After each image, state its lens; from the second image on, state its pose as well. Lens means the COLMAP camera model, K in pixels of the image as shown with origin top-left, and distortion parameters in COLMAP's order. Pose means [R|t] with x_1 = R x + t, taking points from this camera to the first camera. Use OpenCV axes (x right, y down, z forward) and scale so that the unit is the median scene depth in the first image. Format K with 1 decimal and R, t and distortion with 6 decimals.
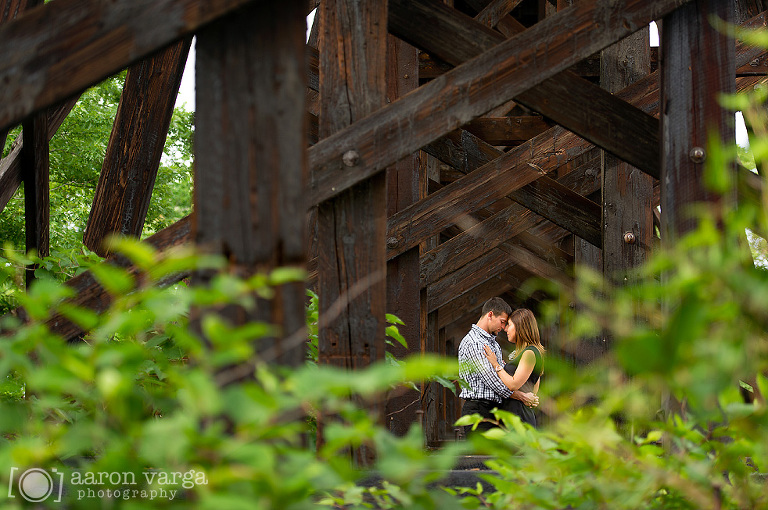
lens RADIAL K [[1847.1, 0, 384.2], [0, 1847.1, 249.0], [0, 0, 1]] dist [-0.069582, 0.000000]
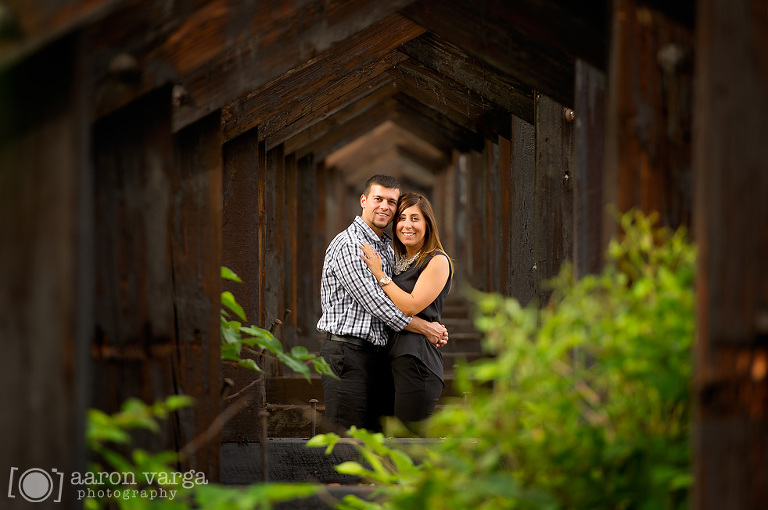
lens RADIAL K [[4303.7, 0, 381.1], [0, 4303.7, 254.5], [0, 0, 1]] dist [0.975109, 0.000000]
pose [[0.998605, -0.001020, 0.052783, -0.027635], [-0.003855, 0.995735, 0.092176, -0.147447], [-0.052652, -0.092251, 0.994343, -0.815074]]
